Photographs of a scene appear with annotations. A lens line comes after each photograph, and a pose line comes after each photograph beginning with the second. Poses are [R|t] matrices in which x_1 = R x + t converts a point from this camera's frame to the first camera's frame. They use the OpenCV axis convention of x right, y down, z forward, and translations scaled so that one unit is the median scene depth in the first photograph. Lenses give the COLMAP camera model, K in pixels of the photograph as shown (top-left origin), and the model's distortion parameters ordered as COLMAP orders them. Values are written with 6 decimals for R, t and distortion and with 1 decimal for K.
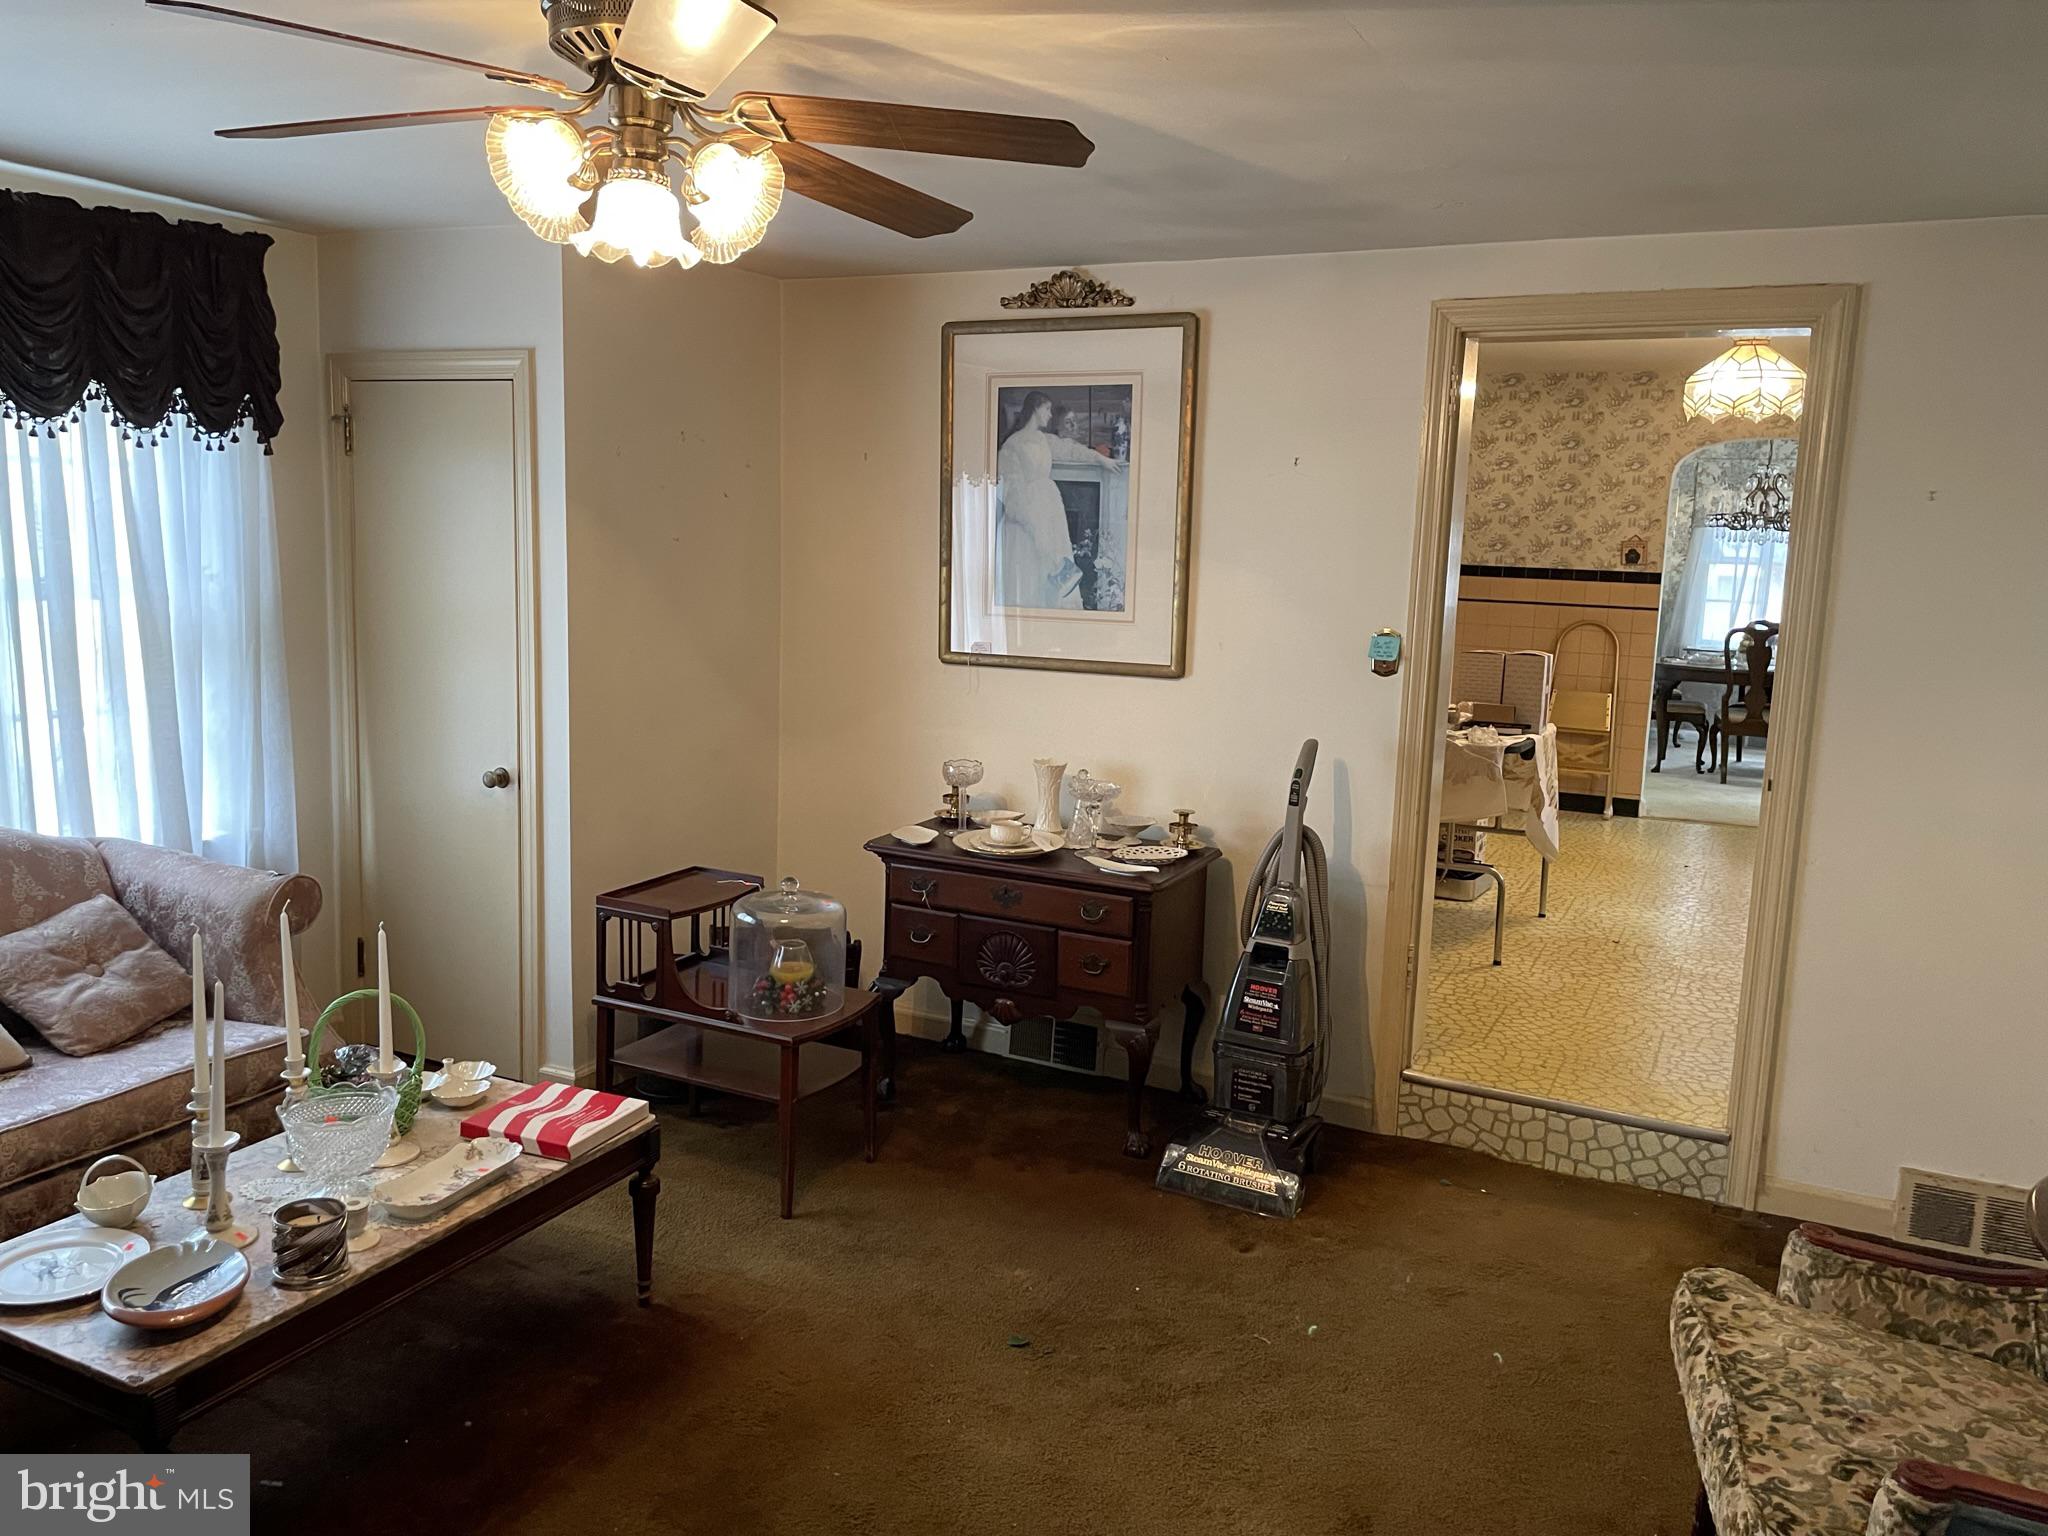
lens RADIAL K [[1528.3, 0, 1019.1], [0, 1528.3, 738.1], [0, 0, 1]] dist [0.090085, -0.127075]
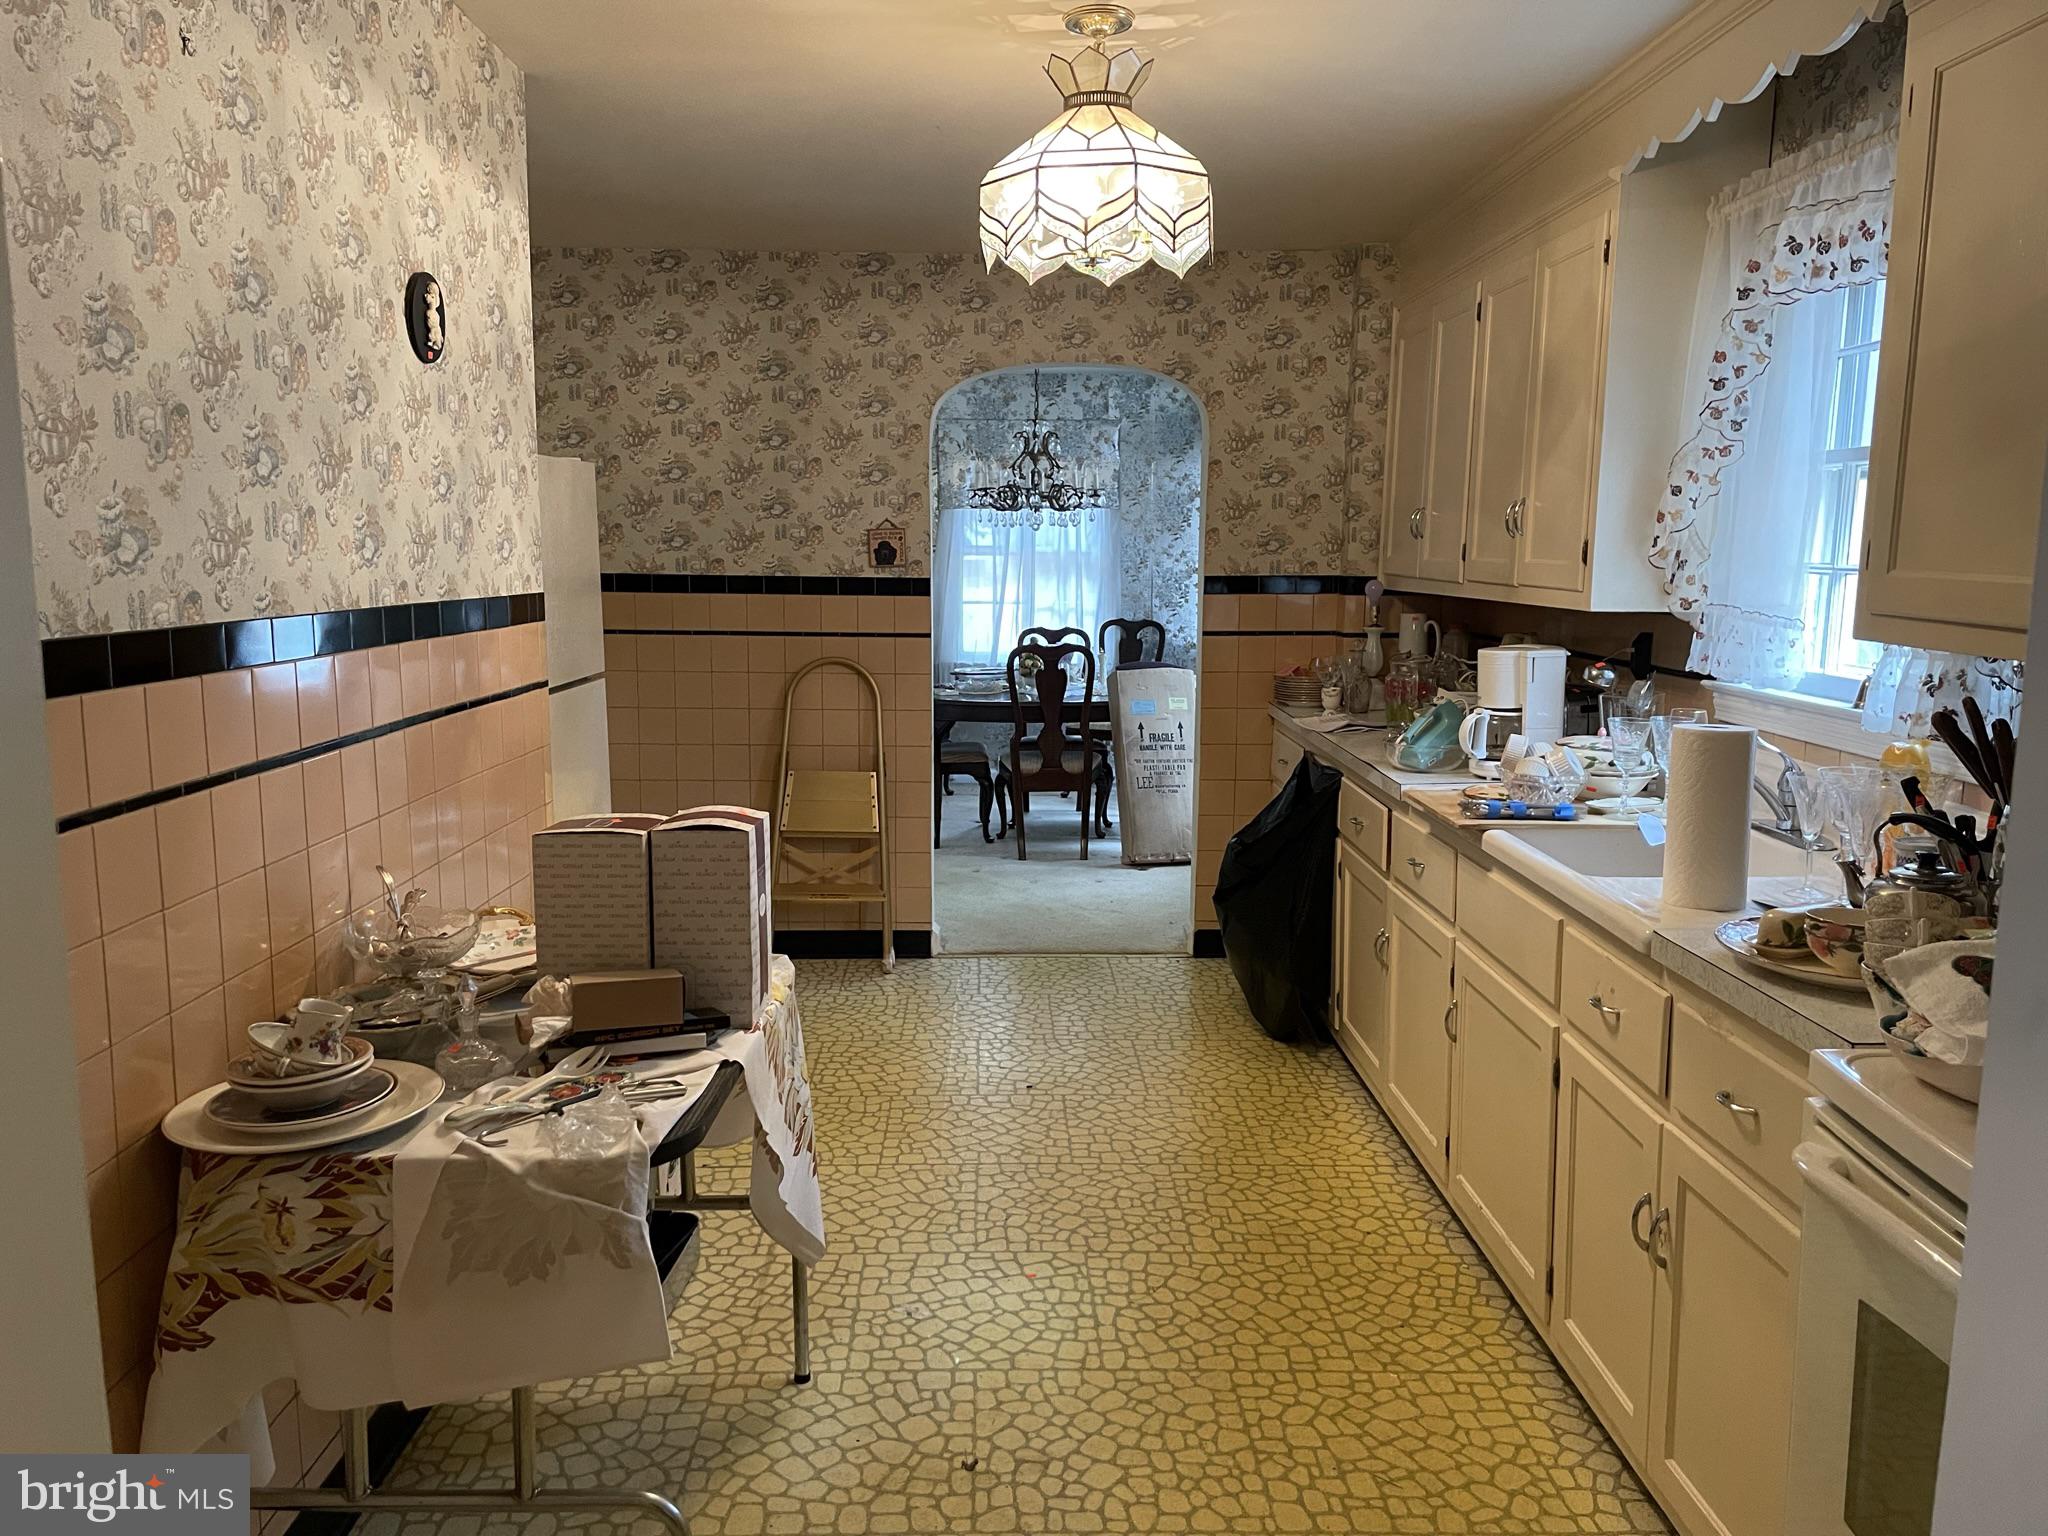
lens RADIAL K [[1562.2, 0, 1044.9], [0, 1562.2, 776.1], [0, 0, 1]] dist [0.106075, -0.142437]
pose [[0.879466, -0.101303, 0.465057, 0.145222], [0.089060, 0.994855, 0.048287, -0.051303], [-0.467556, -0.001049, 0.883963, 0.398191]]
